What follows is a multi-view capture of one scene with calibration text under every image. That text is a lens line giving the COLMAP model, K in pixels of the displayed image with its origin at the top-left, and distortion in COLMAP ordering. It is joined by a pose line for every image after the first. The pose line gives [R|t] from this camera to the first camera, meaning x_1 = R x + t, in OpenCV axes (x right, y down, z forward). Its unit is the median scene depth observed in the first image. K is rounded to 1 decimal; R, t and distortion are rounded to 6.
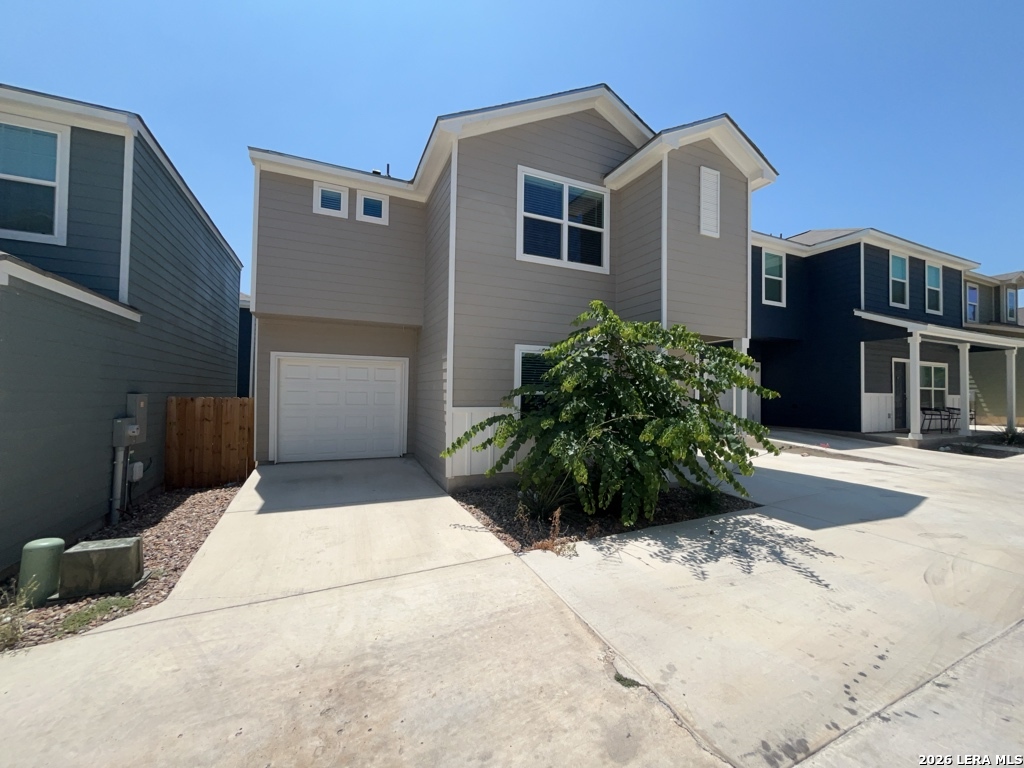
lens RADIAL K [[413.1, 0, 513.9], [0, 413.1, 384.7], [0, 0, 1]] dist [-0.002533, -0.000296]
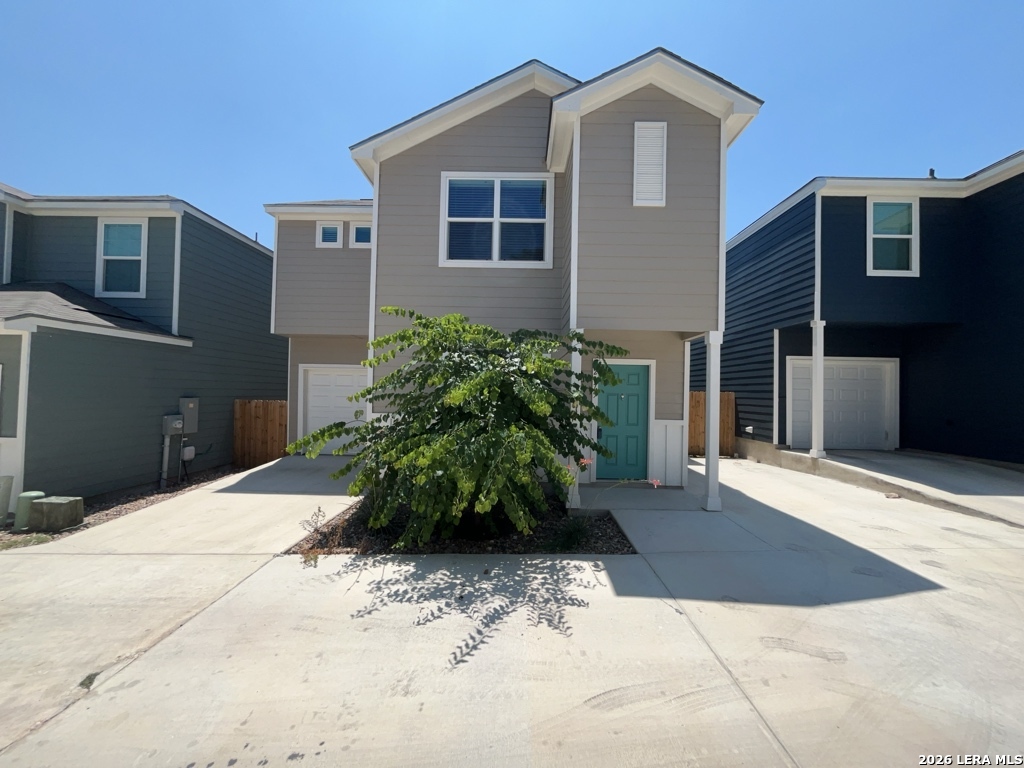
lens RADIAL K [[413.1, 0, 514.1], [0, 413.1, 384.7], [0, 0, 1]] dist [-0.002533, -0.000296]
pose [[0.904983, -0.002955, -0.425437, 0.748613], [0.001429, 0.999991, -0.003906, -0.016956], [0.425445, 0.002927, 0.904980, 0.219708]]
